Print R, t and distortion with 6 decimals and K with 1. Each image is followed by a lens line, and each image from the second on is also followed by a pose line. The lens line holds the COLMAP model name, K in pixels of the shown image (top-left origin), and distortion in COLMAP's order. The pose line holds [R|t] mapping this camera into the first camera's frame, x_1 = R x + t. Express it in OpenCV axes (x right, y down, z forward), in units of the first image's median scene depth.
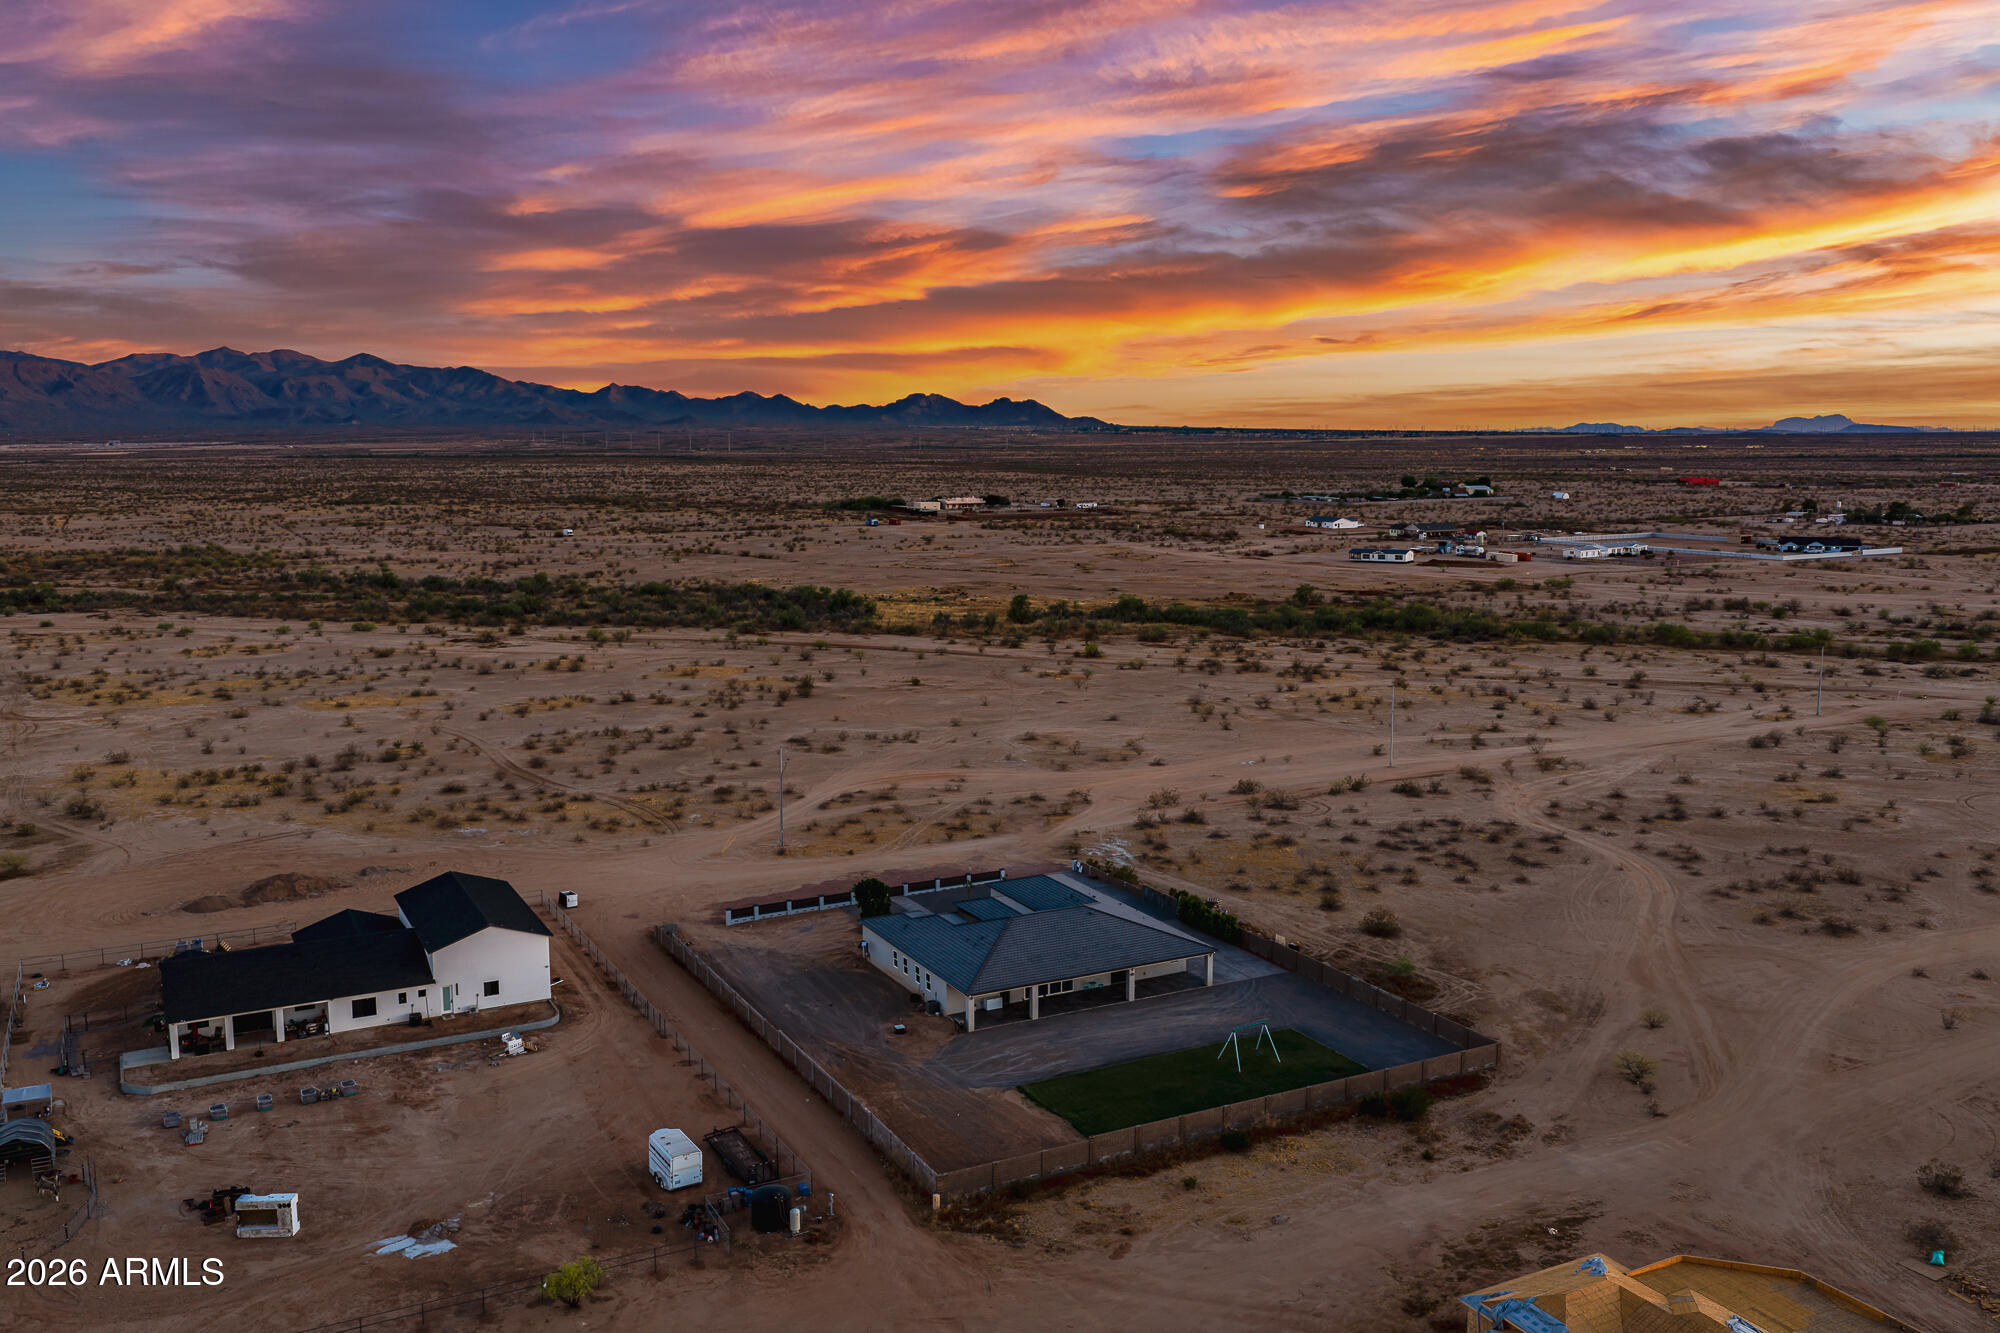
lens RADIAL K [[1662.6, 0, 1000.0], [0, 1662.6, 666.5], [0, 0, 1]] dist [0.016715, -0.016515]
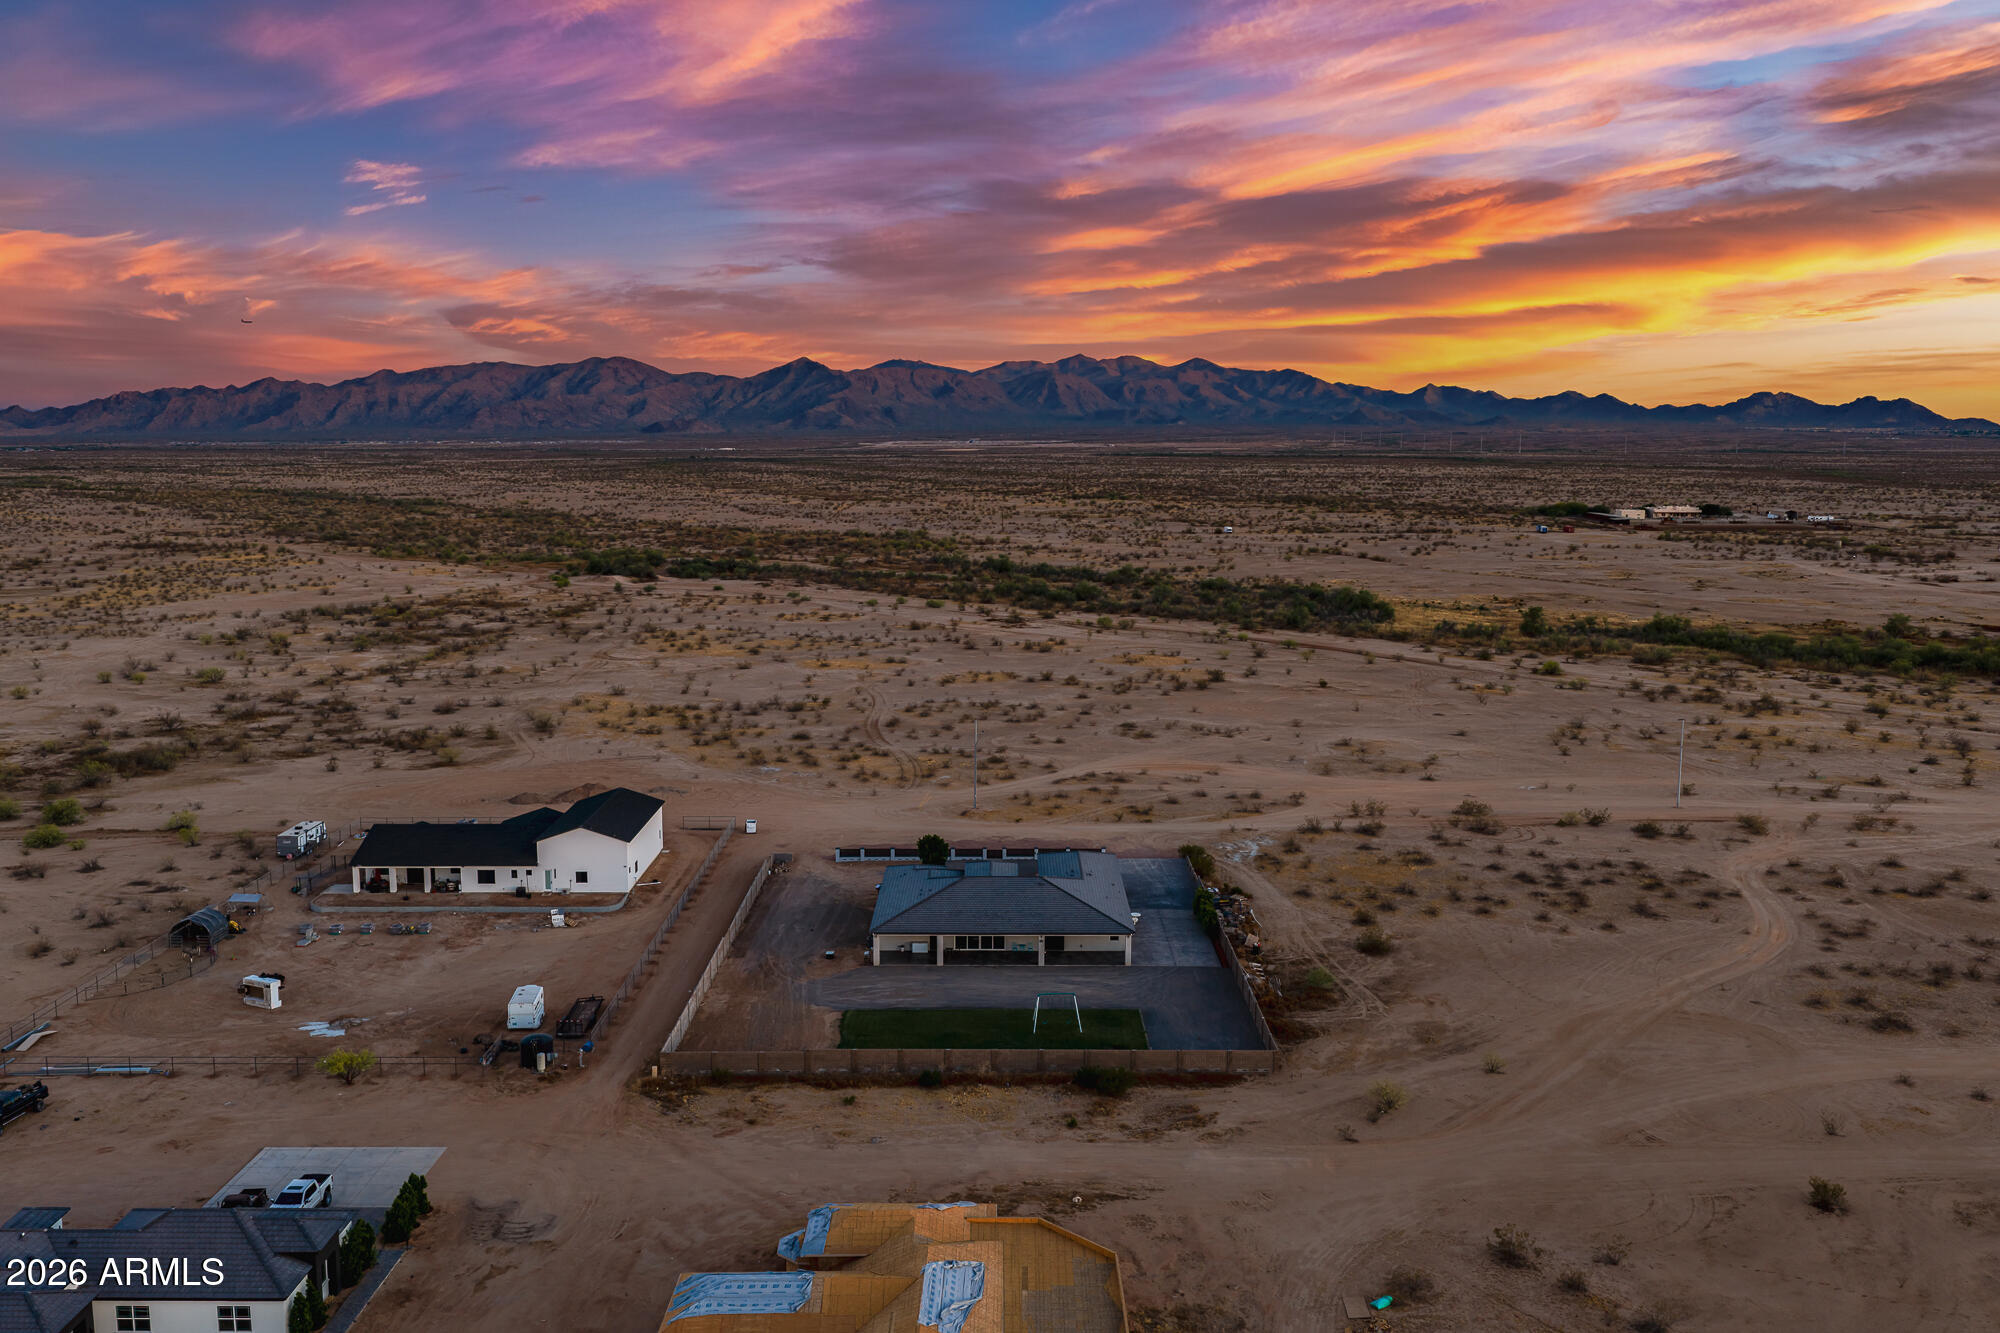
lens RADIAL K [[1662.6, 0, 1000.0], [0, 1662.6, 666.5], [0, 0, 1]] dist [0.016715, -0.016515]
pose [[0.884921, 0.070877, -0.460316, 0.487033], [-0.071035, 0.997329, 0.017004, -0.009201], [0.460292, 0.017651, 0.887592, 0.019538]]
